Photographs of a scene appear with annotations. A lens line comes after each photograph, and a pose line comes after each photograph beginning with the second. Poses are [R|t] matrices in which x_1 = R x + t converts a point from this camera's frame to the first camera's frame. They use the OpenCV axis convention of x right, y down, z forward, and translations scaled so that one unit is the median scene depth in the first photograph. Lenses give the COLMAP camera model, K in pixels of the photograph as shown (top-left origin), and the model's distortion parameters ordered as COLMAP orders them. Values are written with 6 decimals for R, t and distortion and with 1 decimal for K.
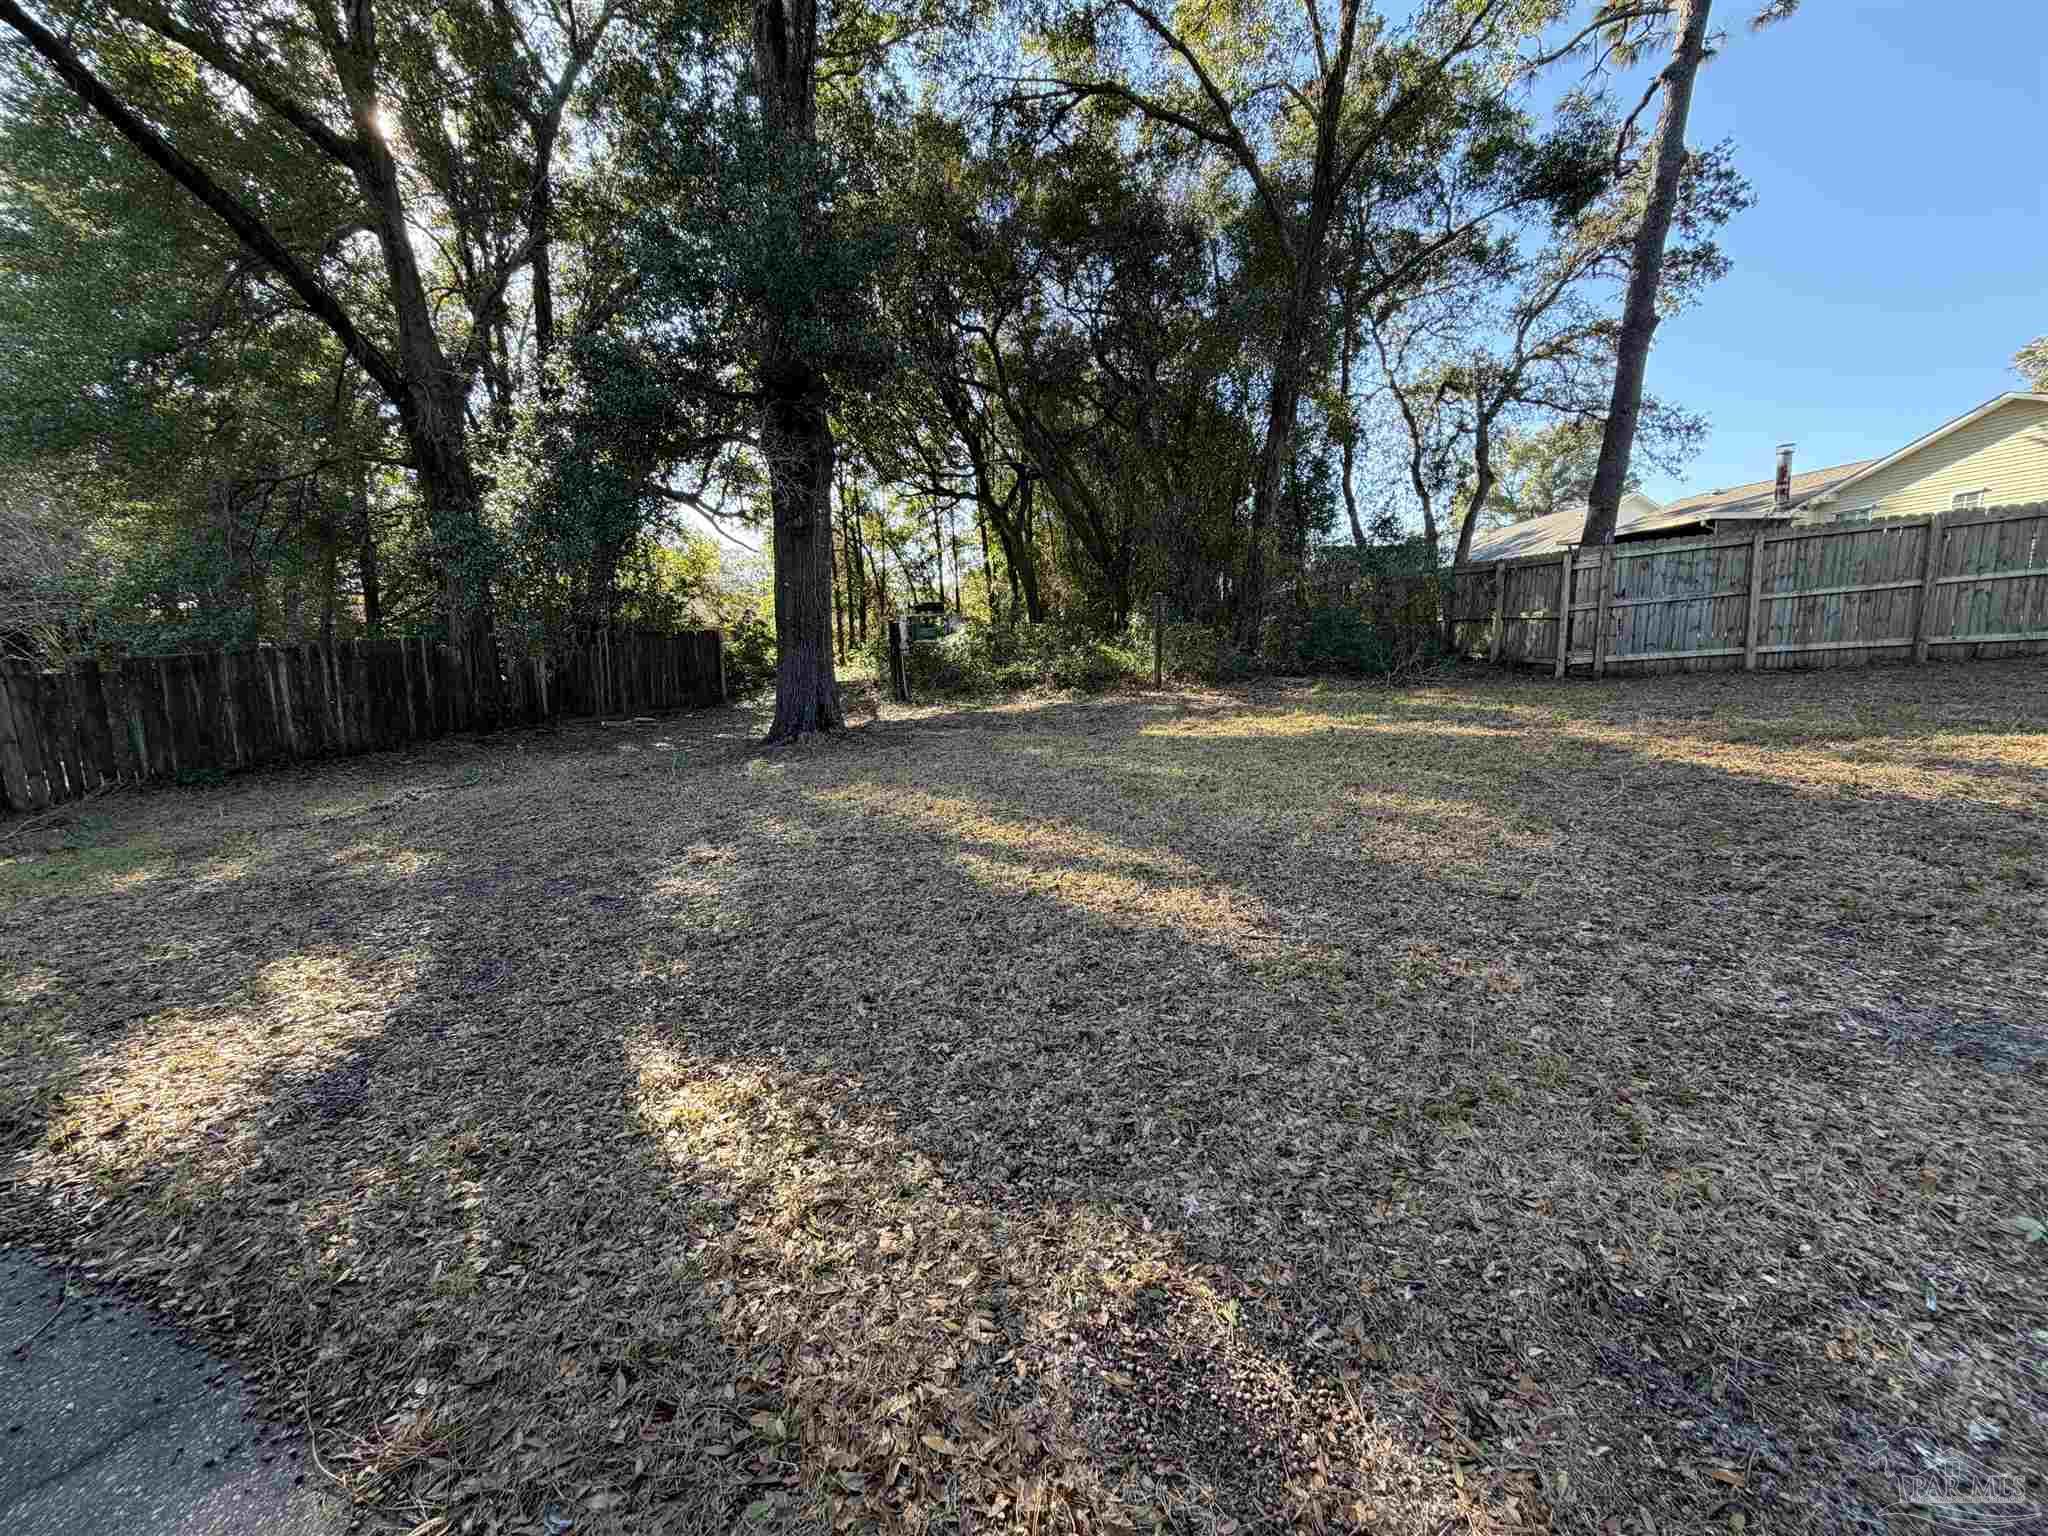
lens RADIAL K [[810.0, 0, 1015.4], [0, 810.0, 771.3], [0, 0, 1]] dist [-0.007379, 0.000216]
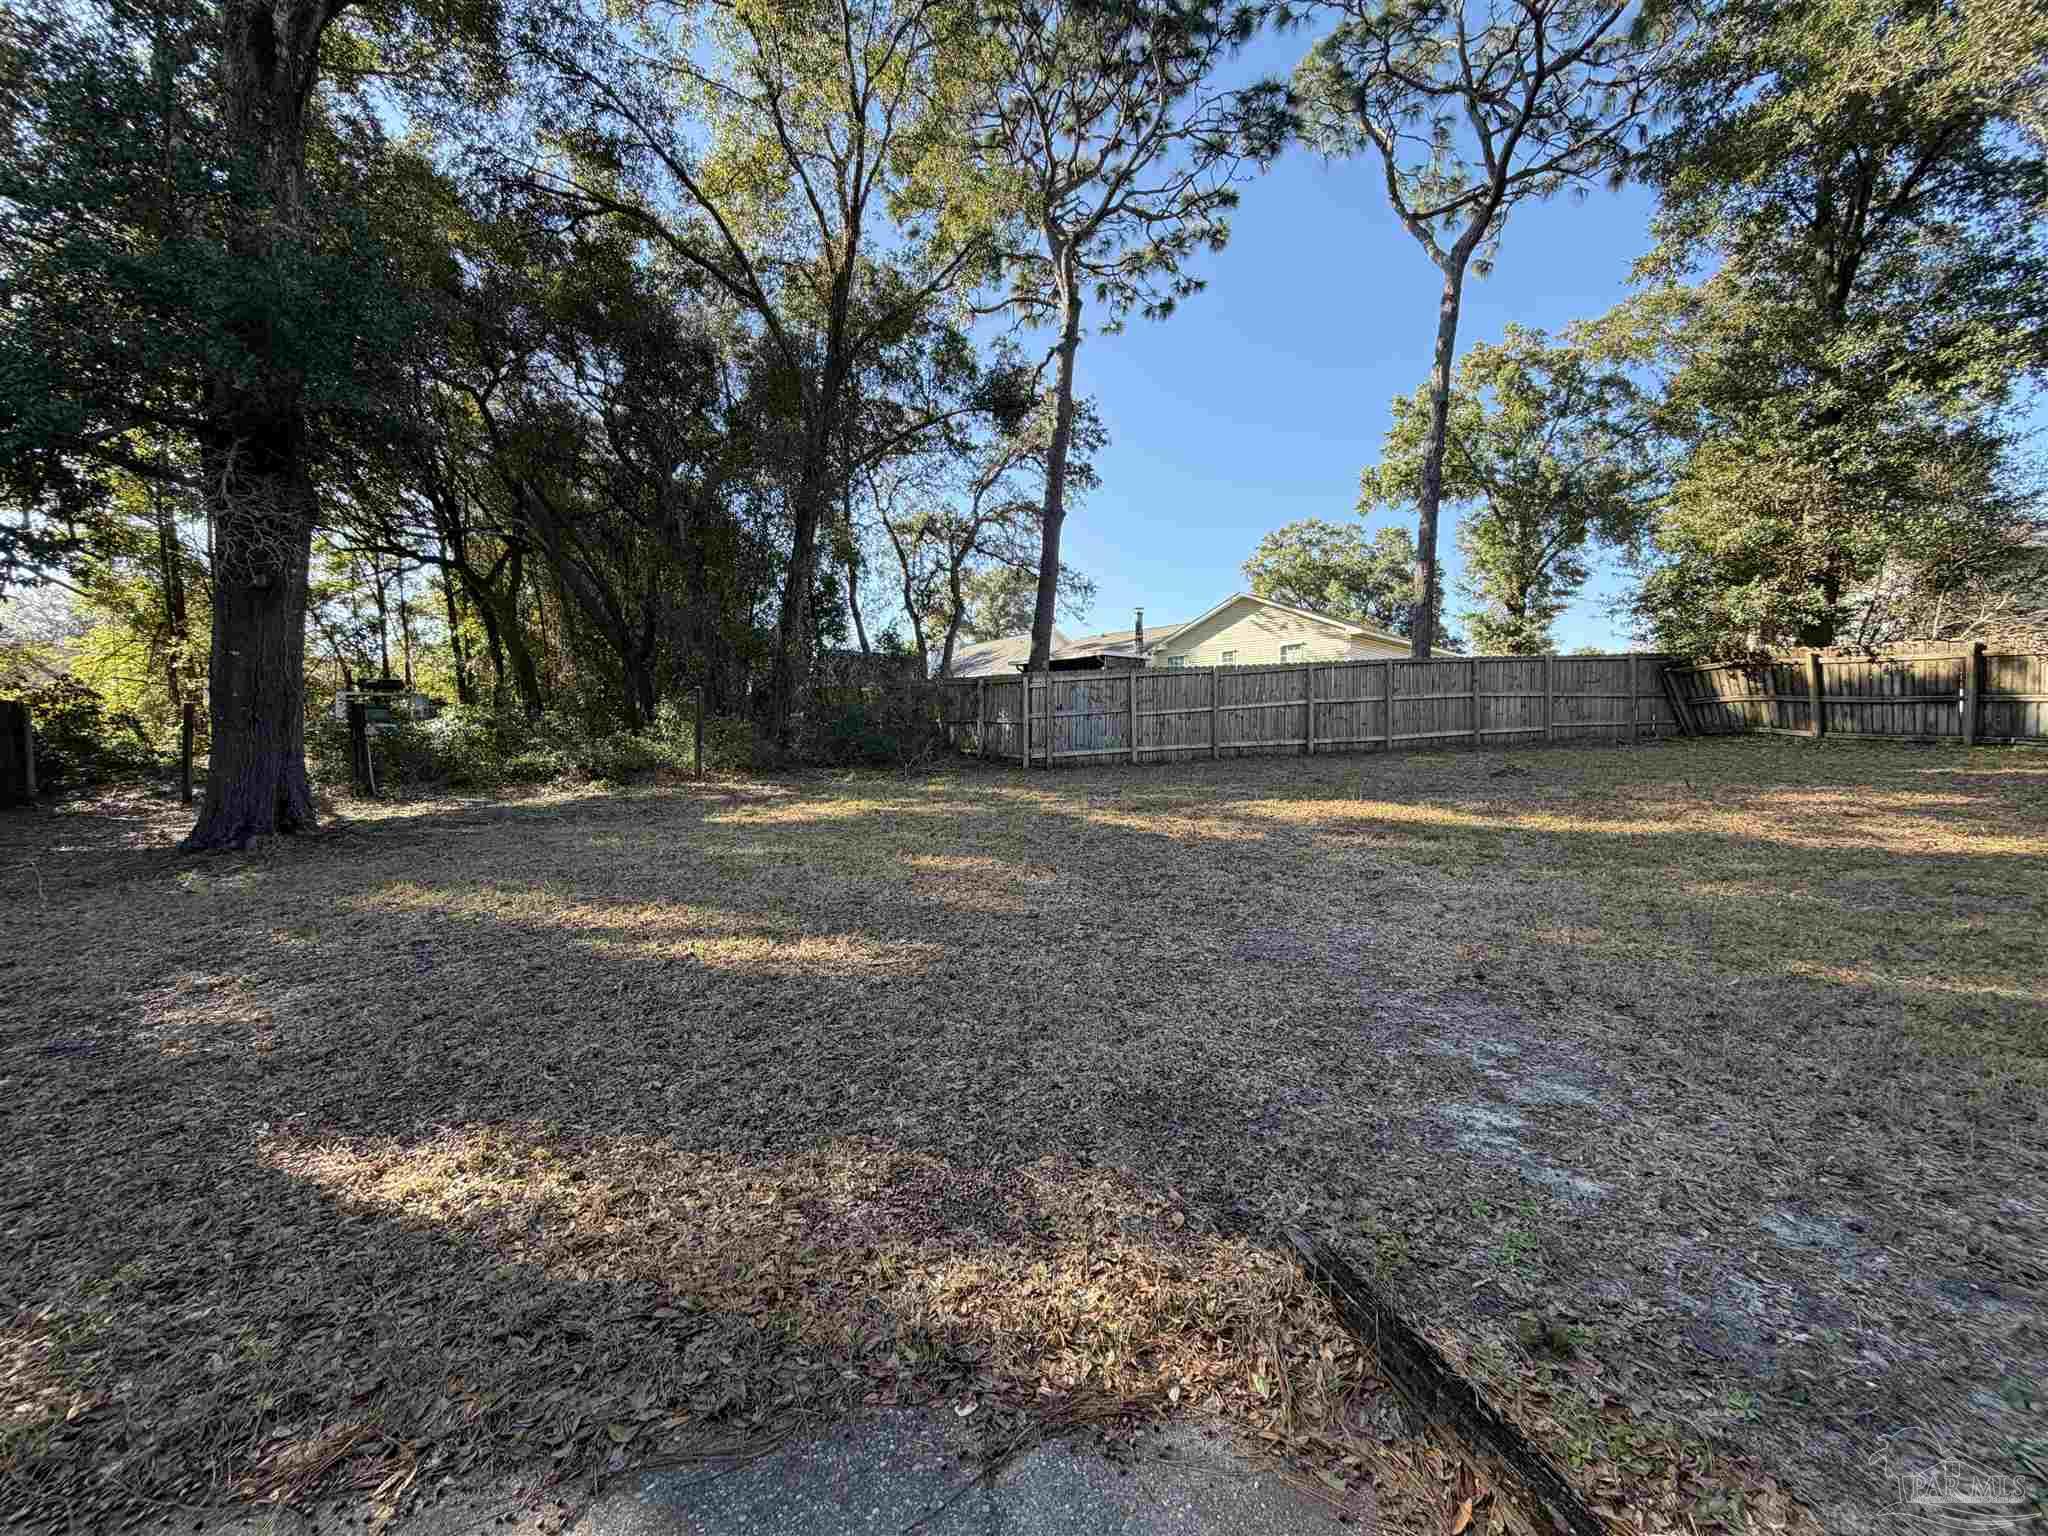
lens RADIAL K [[823.3, 0, 1026.3], [0, 823.3, 791.2], [0, 0, 1]] dist [-0.039718, -0.000083]
pose [[0.817488, -0.014932, 0.575751, -0.074373], [0.066821, 0.995372, -0.069063, 0.010058], [-0.572056, 0.094930, 0.814703, -0.066132]]
